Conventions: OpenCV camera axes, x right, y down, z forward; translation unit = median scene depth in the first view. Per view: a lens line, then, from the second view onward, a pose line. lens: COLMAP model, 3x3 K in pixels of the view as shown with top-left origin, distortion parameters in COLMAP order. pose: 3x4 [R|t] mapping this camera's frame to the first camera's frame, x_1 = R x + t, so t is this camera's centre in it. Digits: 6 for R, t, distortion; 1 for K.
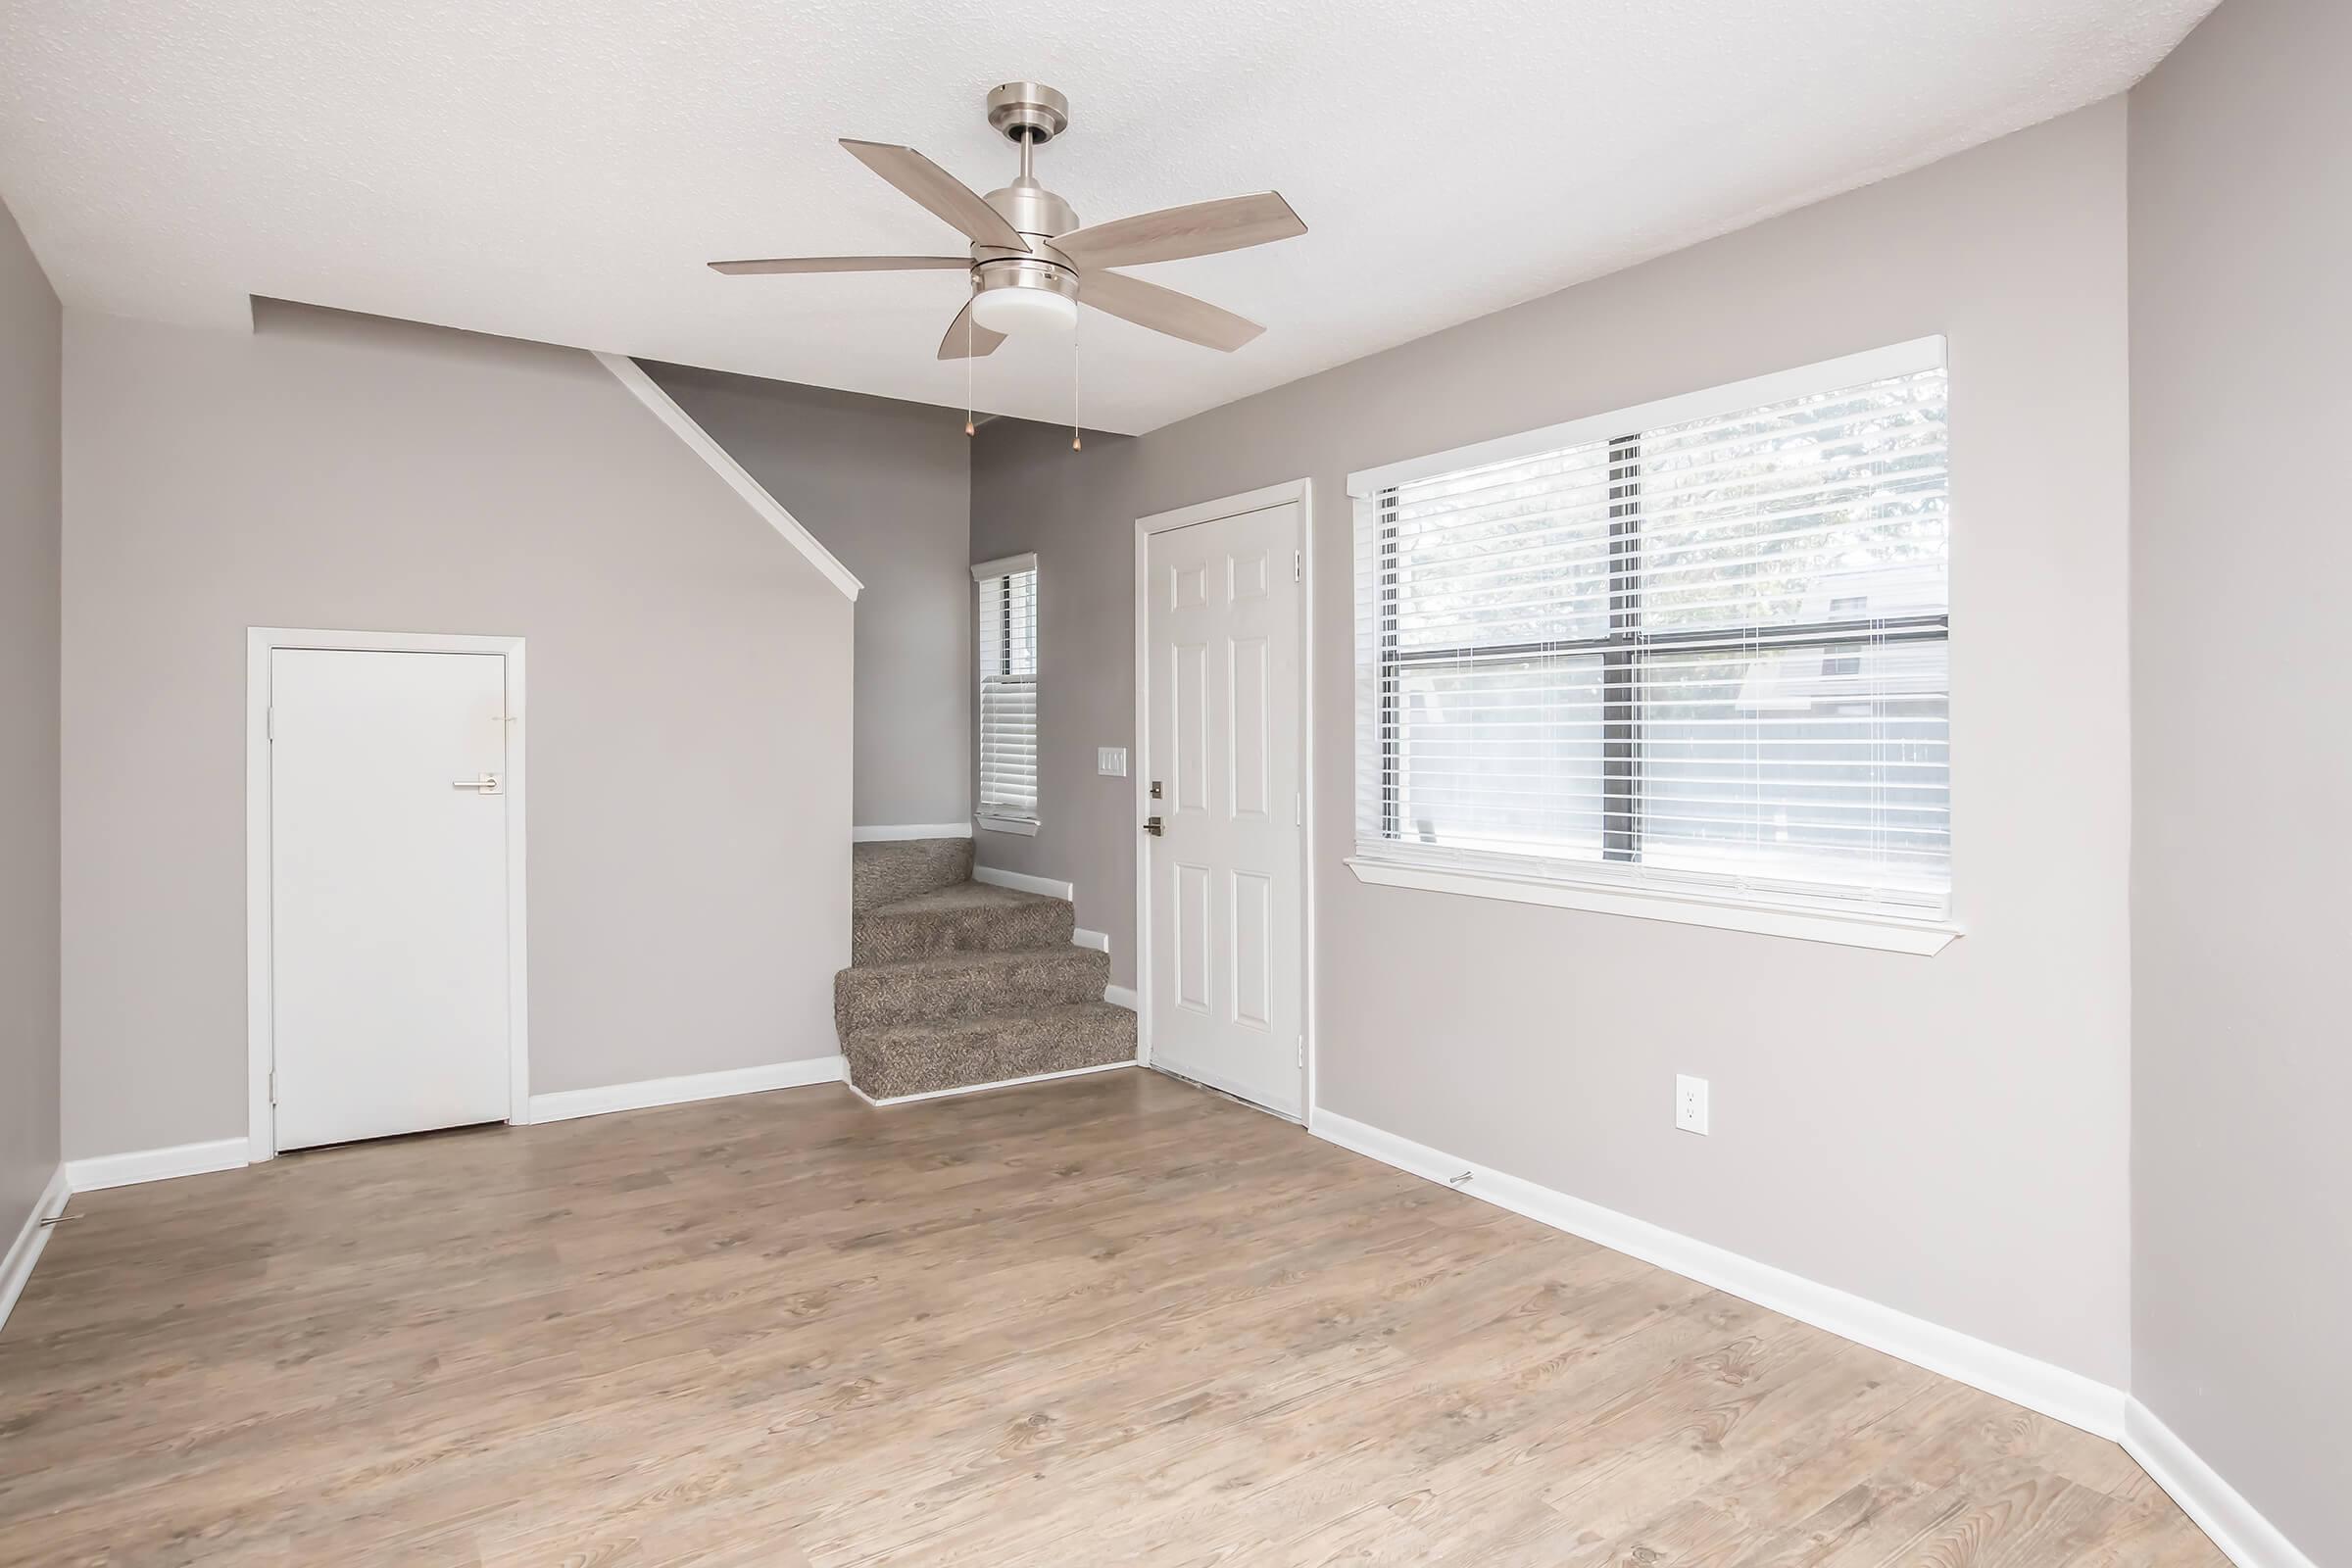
lens RADIAL K [[1275.0, 0, 1263.7], [0, 1275.0, 769.4], [0, 0, 1]] dist [-0.062472, 0.035653]
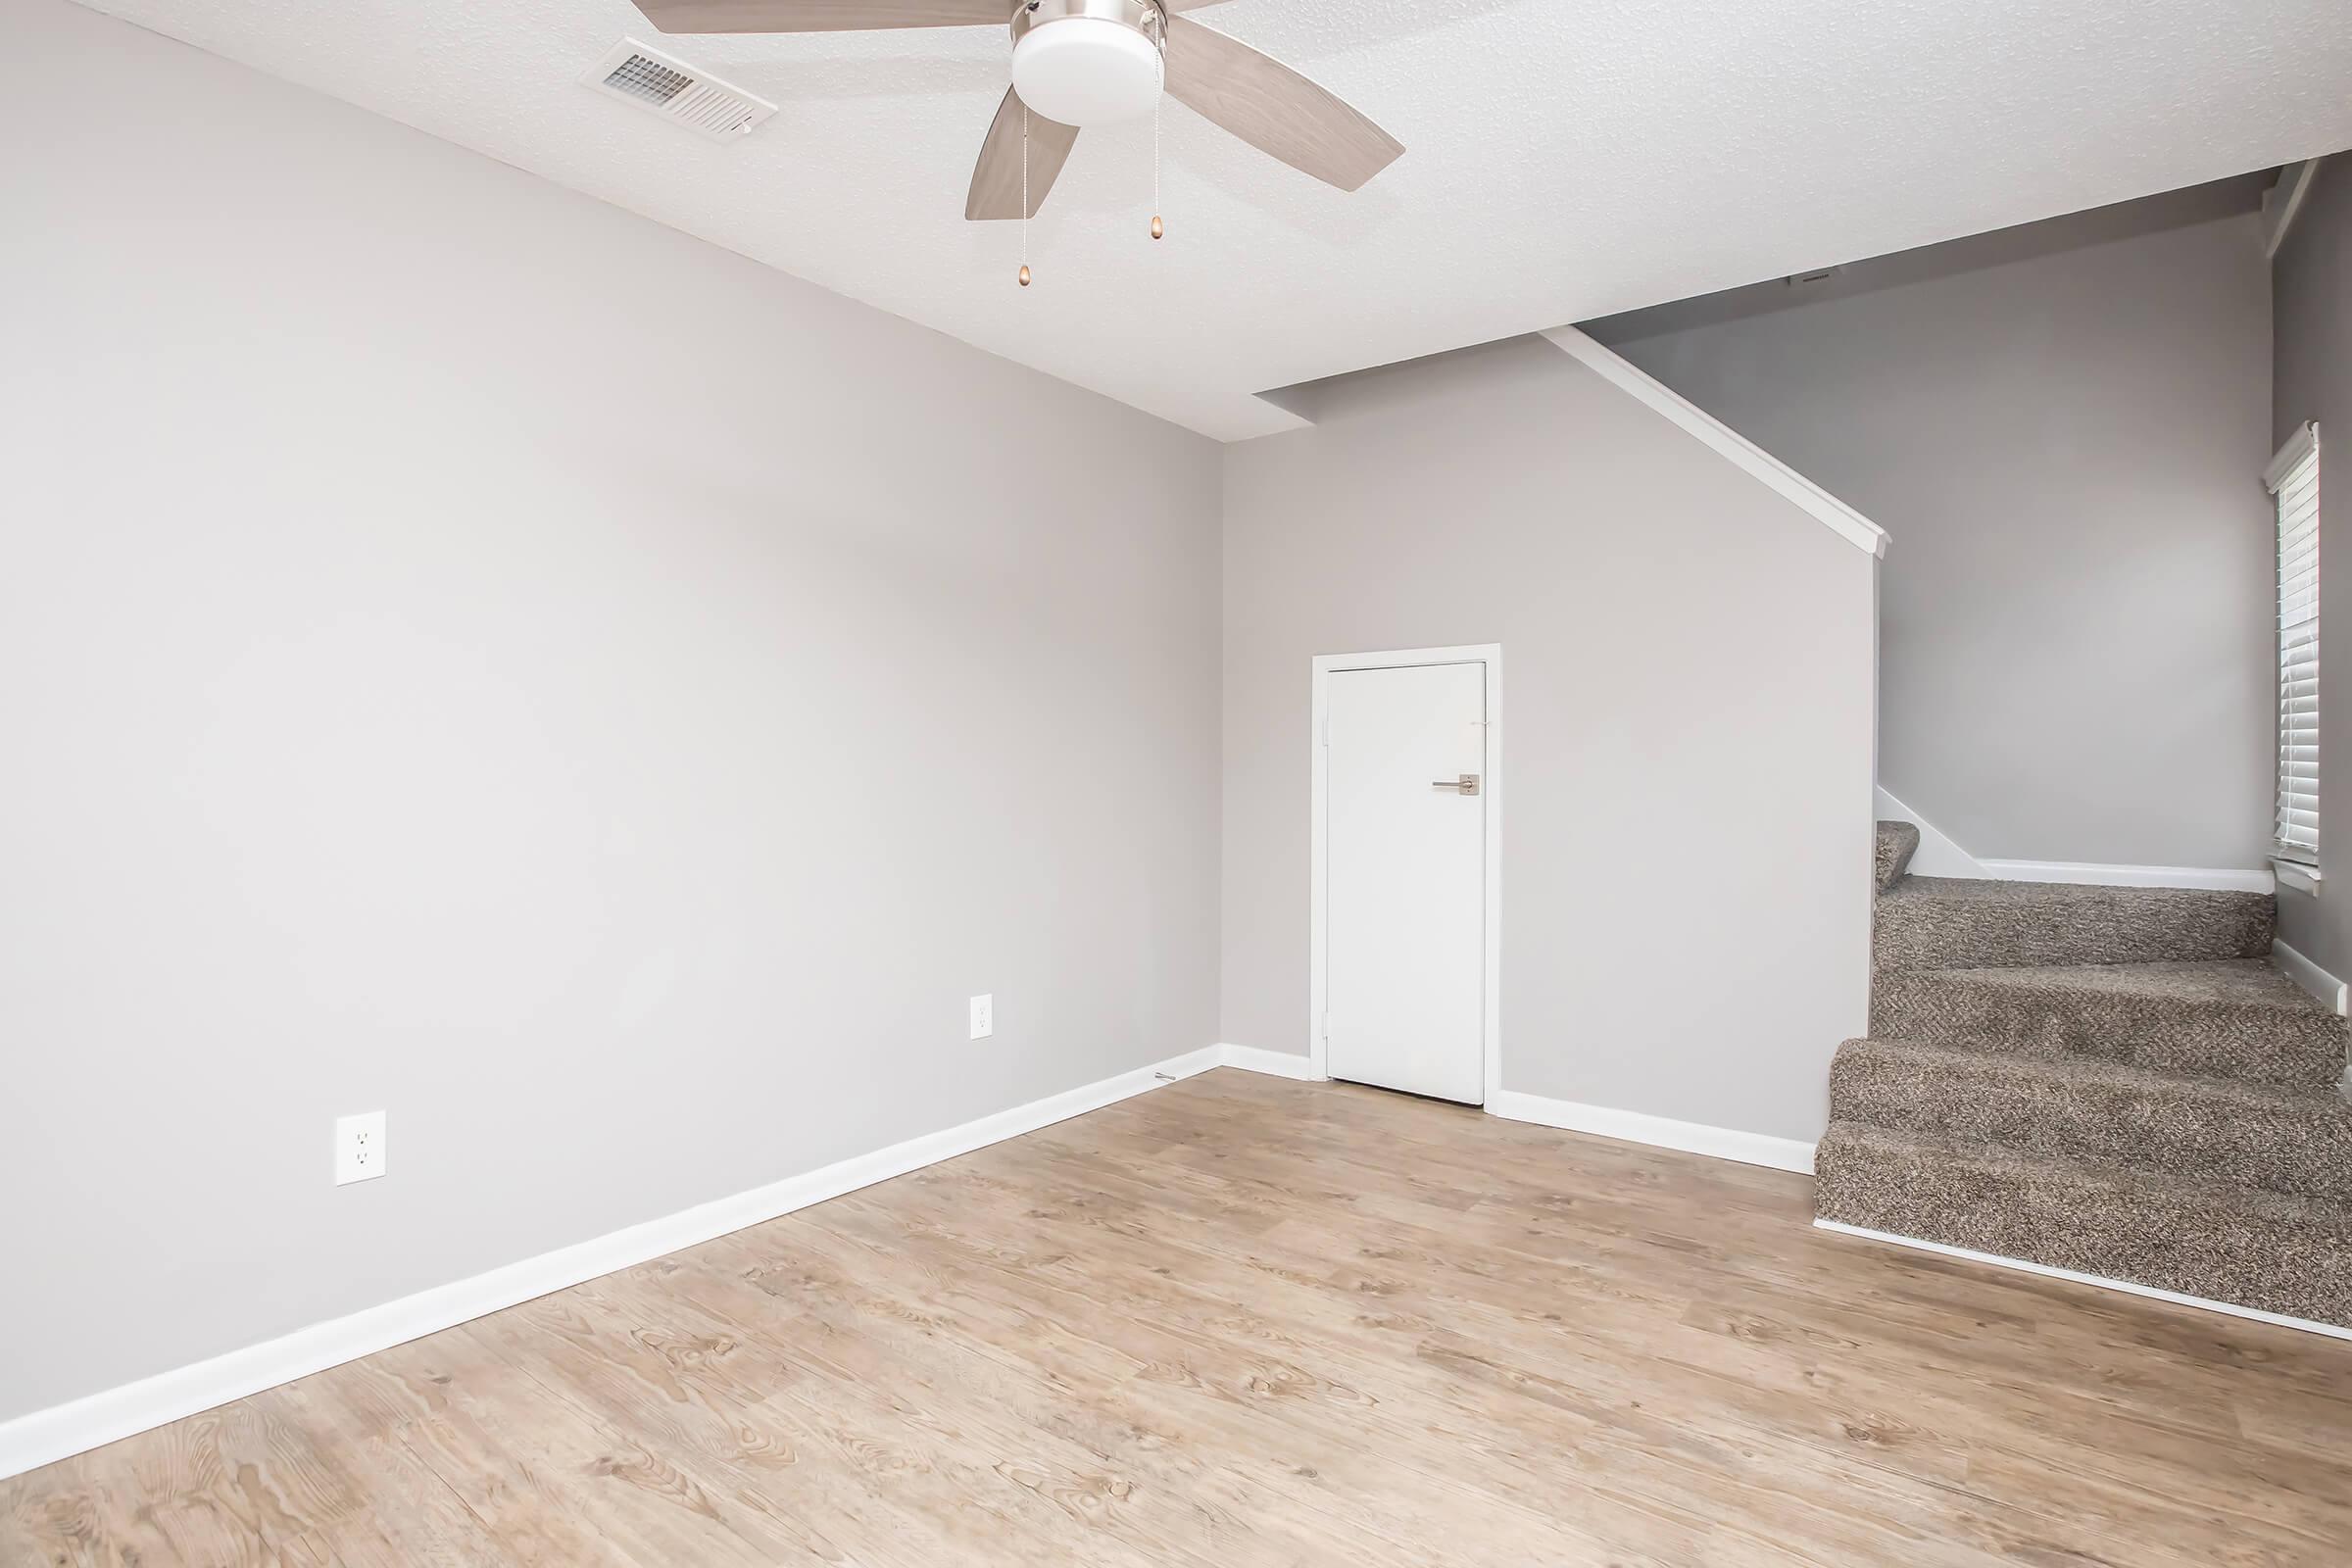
lens RADIAL K [[1166.1, 0, 1177.8], [0, 1166.1, 759.0], [0, 0, 1]] dist [-0.056449, 0.020782]
pose [[0.273766, -0.011272, -0.961730, 0.330593], [-0.021970, 0.999597, -0.017970, 0.025357], [0.961545, 0.026049, 0.273408, 0.668637]]
